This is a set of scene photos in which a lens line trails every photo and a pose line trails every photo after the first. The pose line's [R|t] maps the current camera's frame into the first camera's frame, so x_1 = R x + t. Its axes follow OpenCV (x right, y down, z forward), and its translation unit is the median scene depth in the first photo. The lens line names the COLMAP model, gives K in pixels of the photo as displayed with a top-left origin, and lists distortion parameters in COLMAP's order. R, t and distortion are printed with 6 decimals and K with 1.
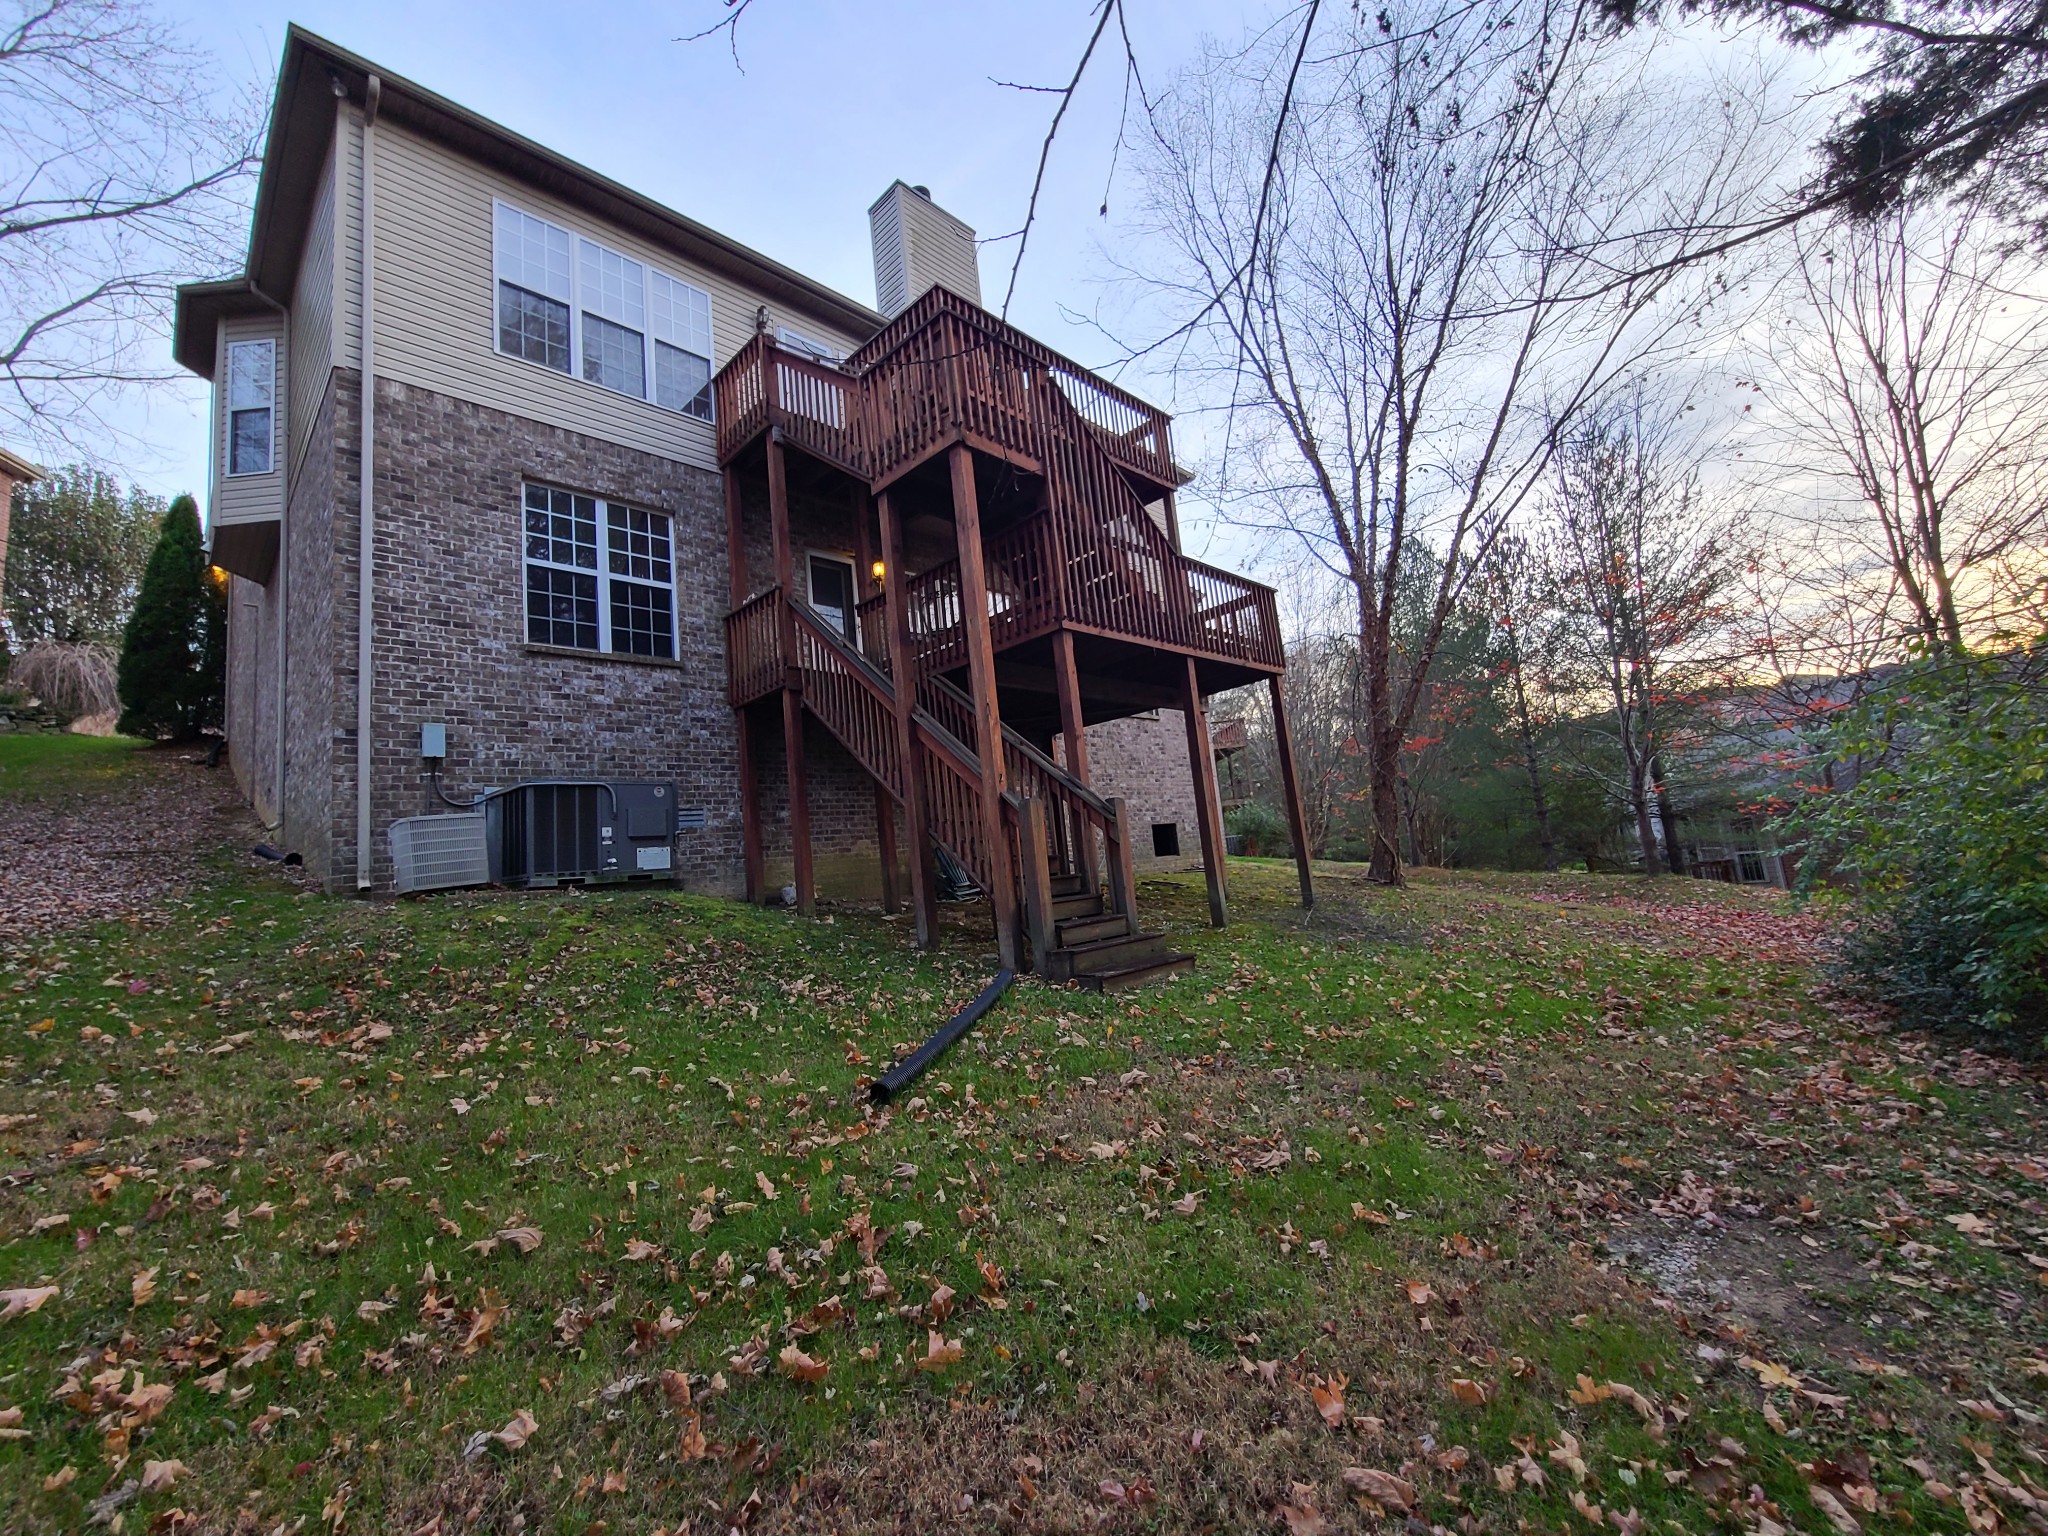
lens RADIAL K [[841.9, 0, 1023.7], [0, 841.9, 760.5], [0, 0, 1]] dist [-0.007545, 0.002847]
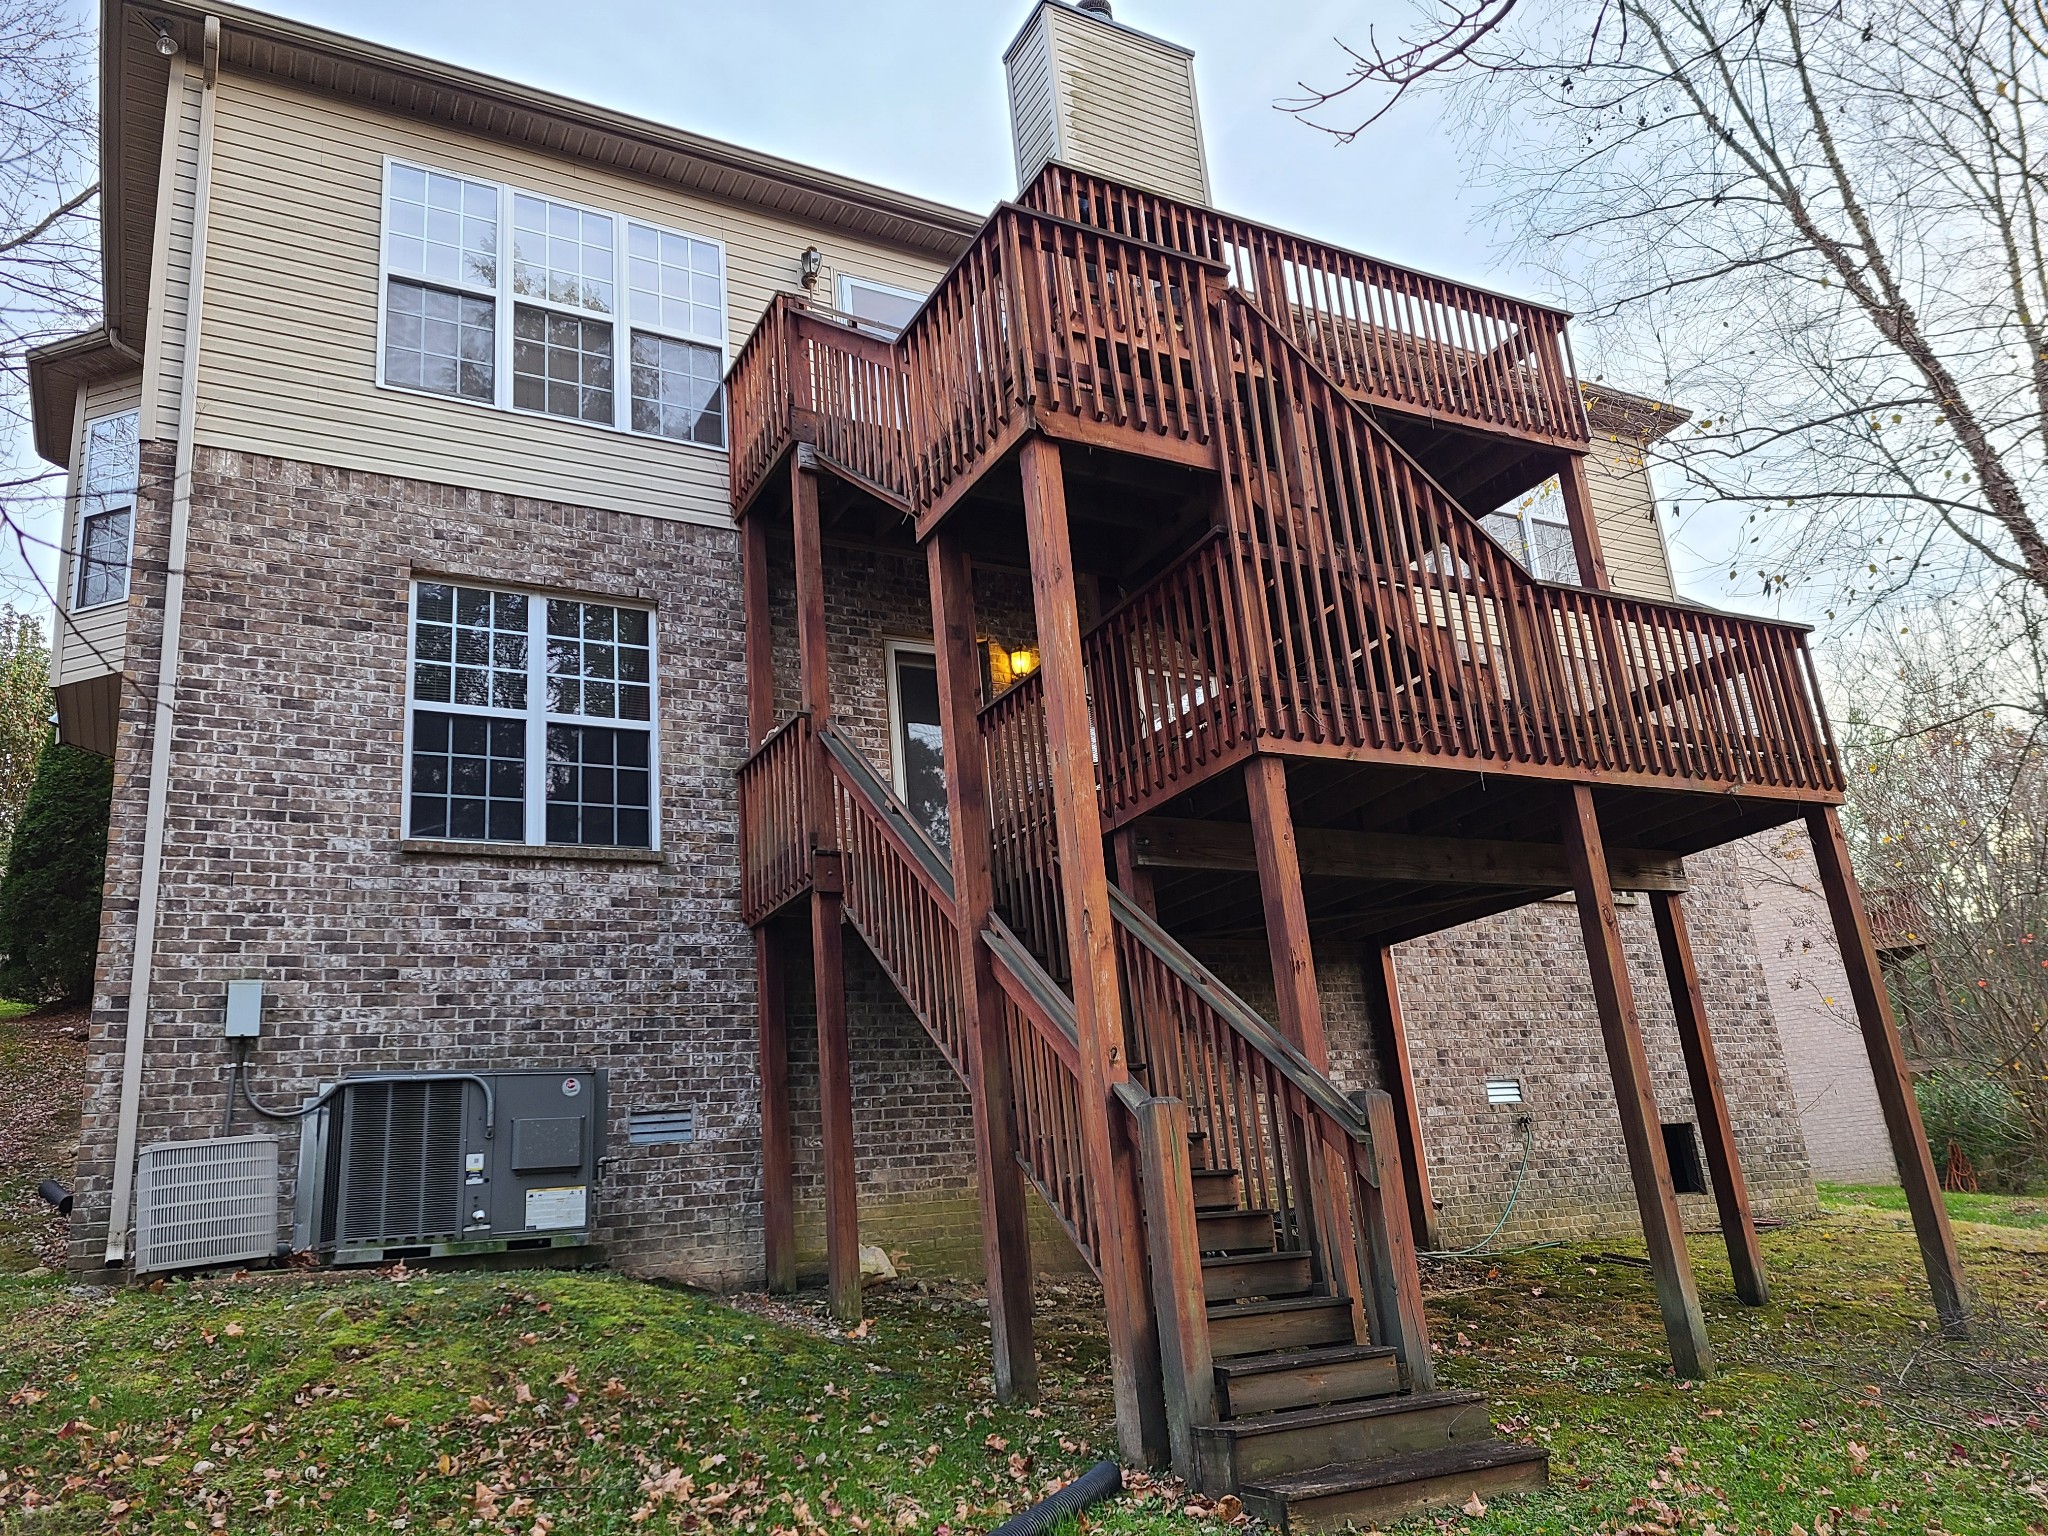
lens RADIAL K [[1532.7, 0, 1027.0], [0, 1532.7, 779.1], [0, 0, 1]] dist [0.064494, -0.022127]
pose [[0.954047, -0.068640, -0.291689, 0.164987], [0.029390, 0.990152, -0.136874, -0.015628], [0.298212, 0.122011, 0.946669, 0.066754]]
